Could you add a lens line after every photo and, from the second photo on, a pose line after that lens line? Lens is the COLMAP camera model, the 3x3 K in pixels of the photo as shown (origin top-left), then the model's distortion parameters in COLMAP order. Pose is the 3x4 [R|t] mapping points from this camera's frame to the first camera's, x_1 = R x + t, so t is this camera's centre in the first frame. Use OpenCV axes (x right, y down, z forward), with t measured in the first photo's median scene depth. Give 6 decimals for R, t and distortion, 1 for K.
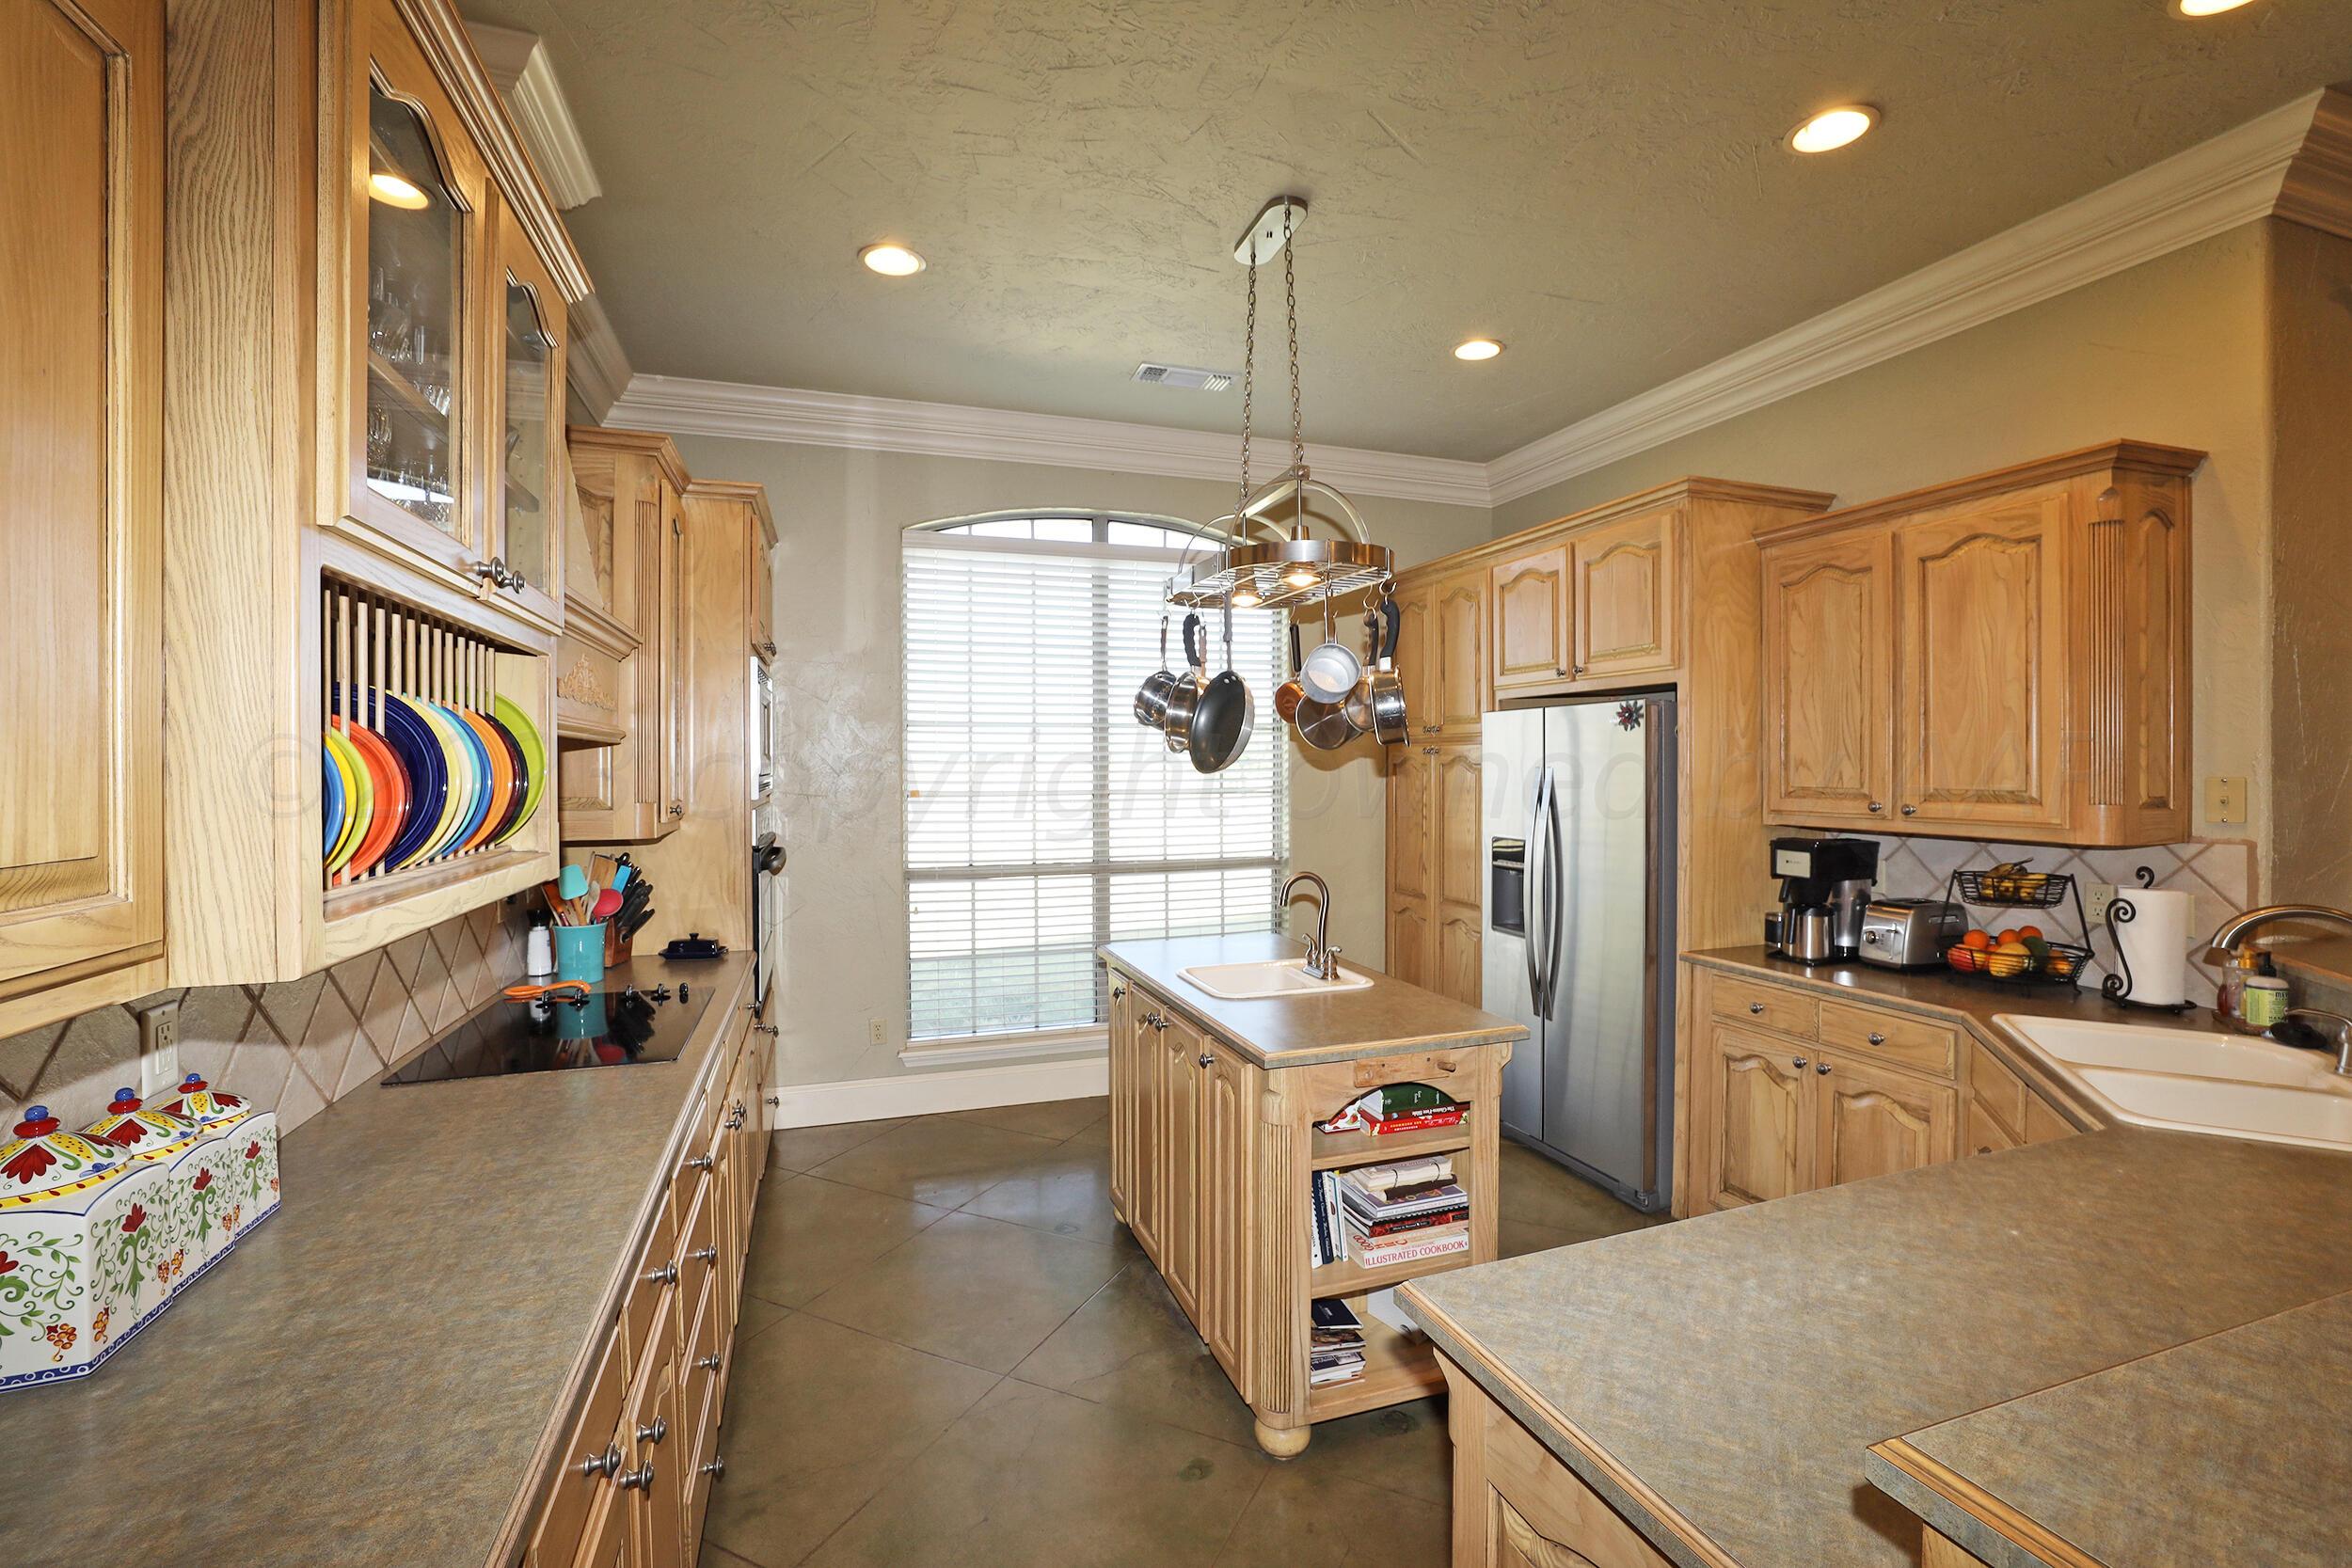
lens RADIAL K [[1051.6, 0, 1186.5], [0, 1051.6, 719.4], [0, 0, 1]] dist [-0.040196, 0.018180]
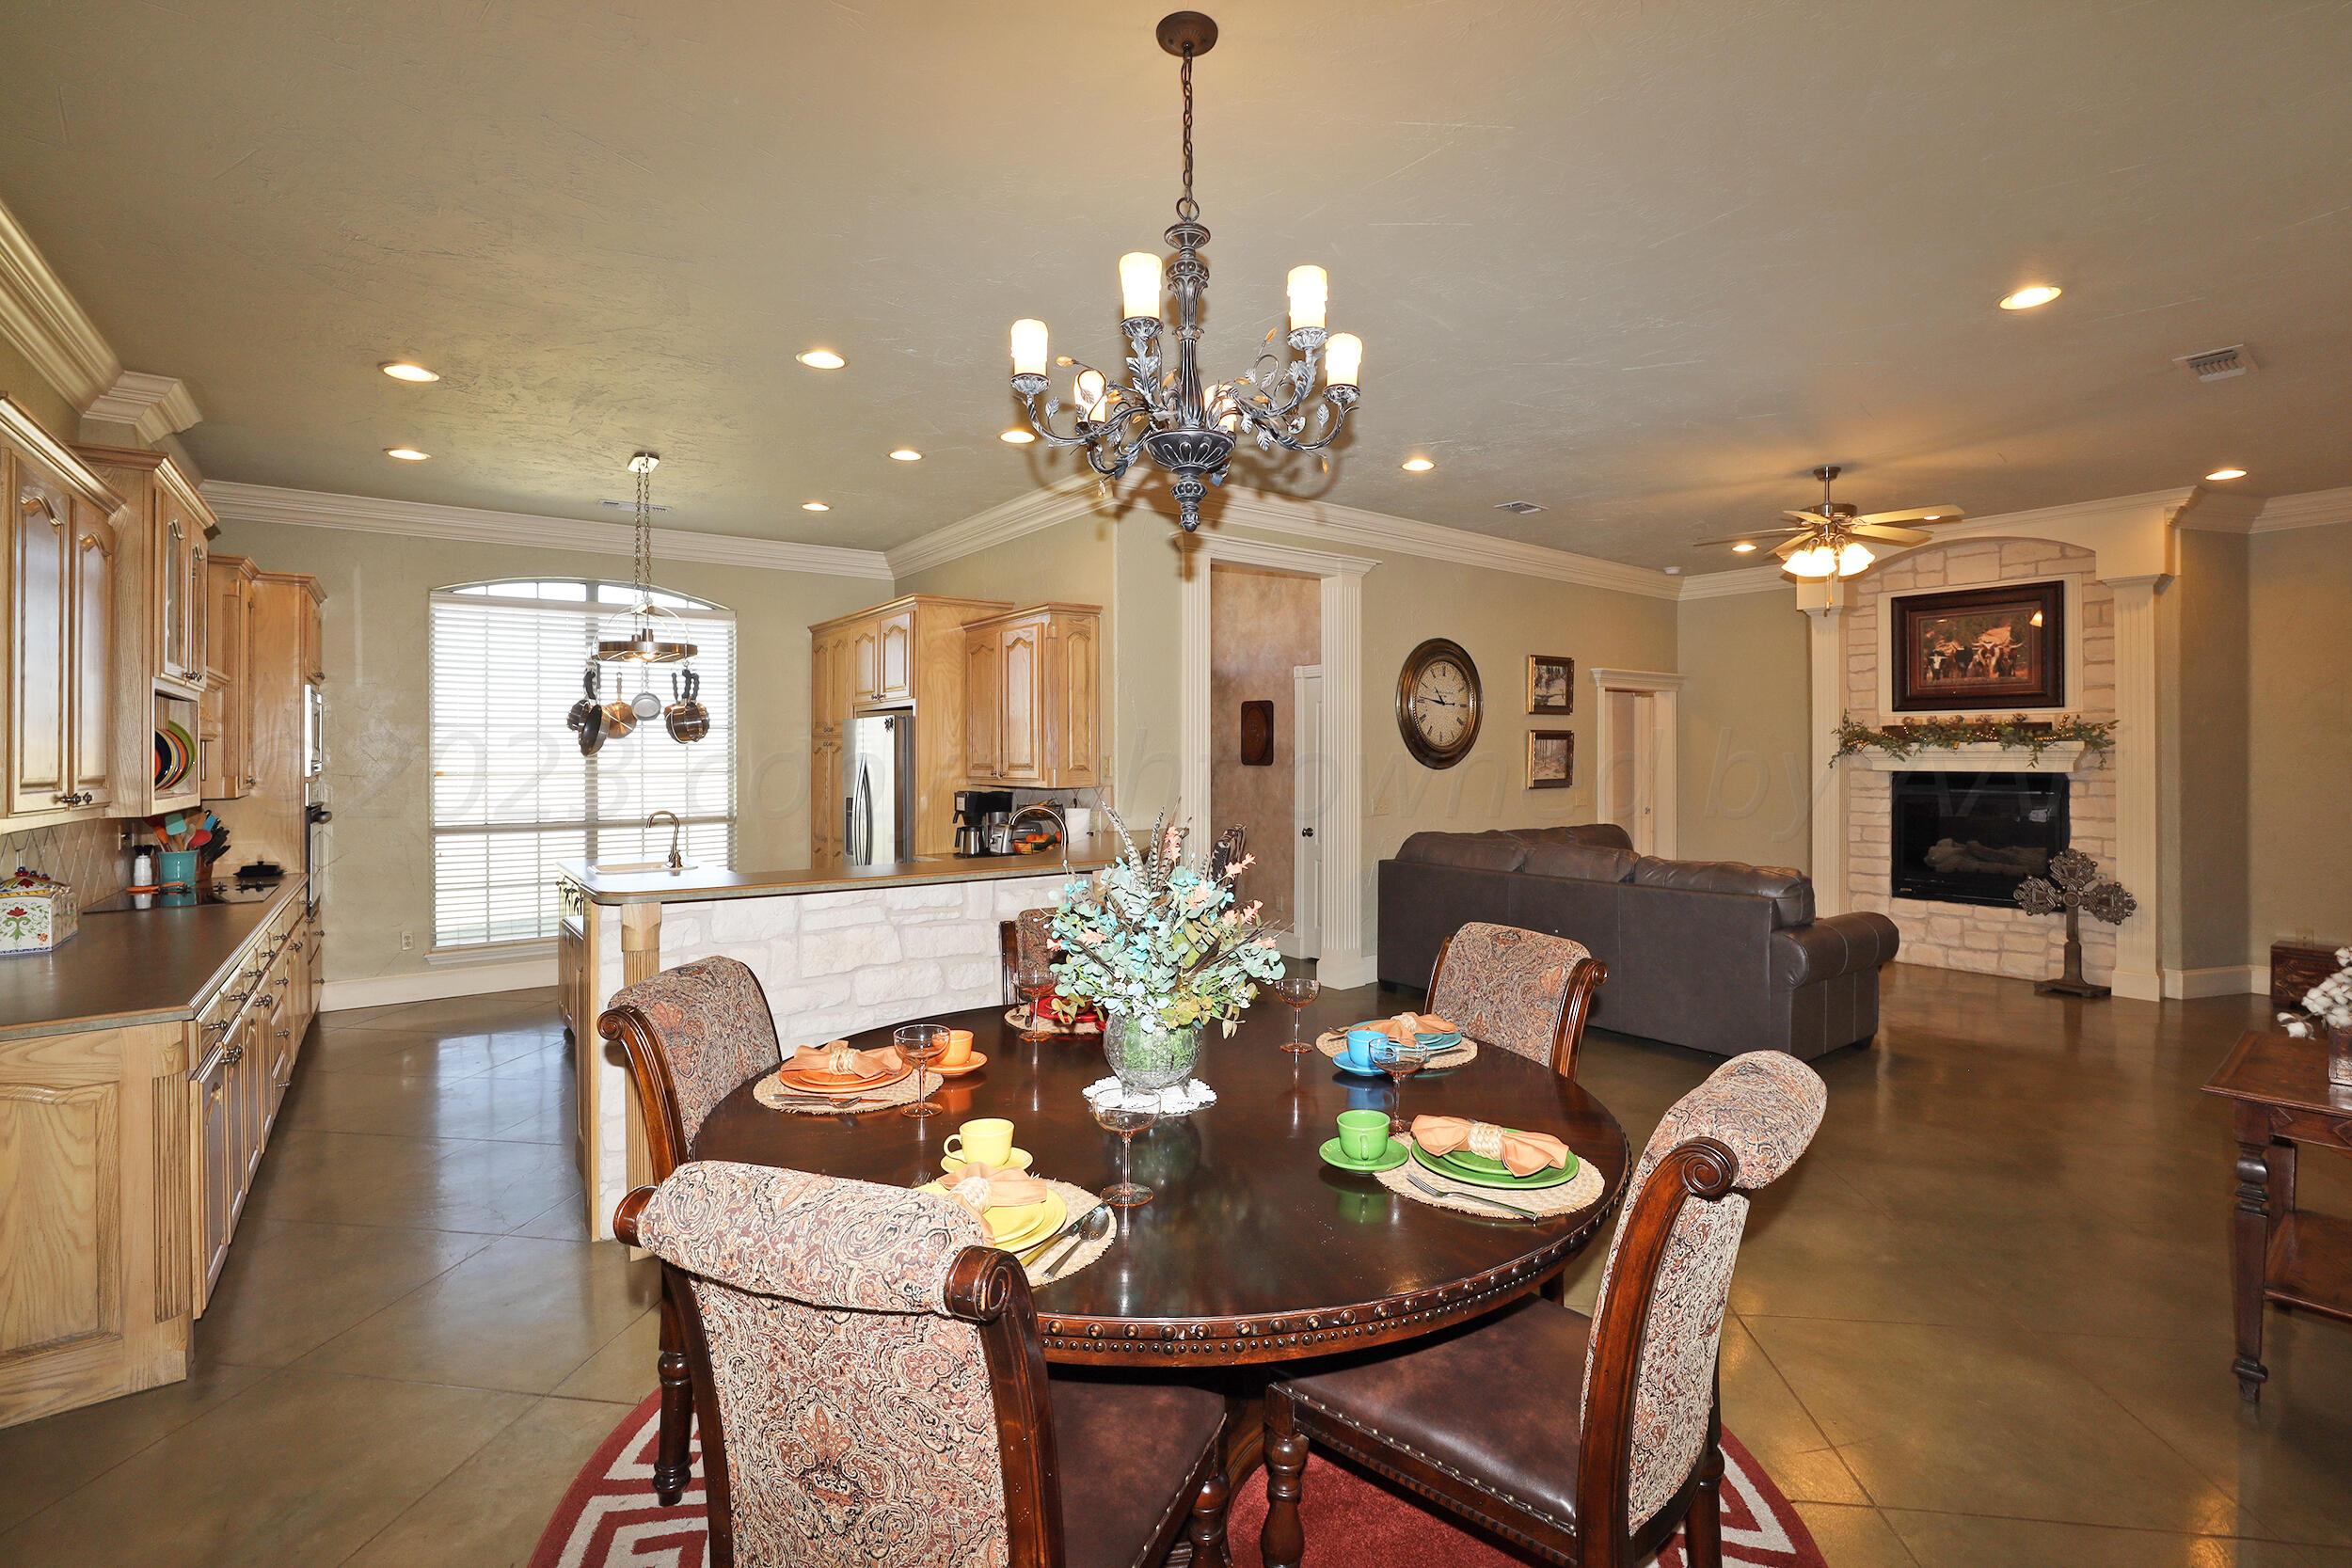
lens RADIAL K [[1051.6, 0, 1186.5], [0, 1051.6, 719.4], [0, 0, 1]] dist [-0.040196, 0.018180]
pose [[0.947402, 0.005316, 0.320001, 0.273492], [-0.007342, 0.999960, 0.005126, -0.020004], [-0.319960, -0.007206, 0.947403, -0.713831]]
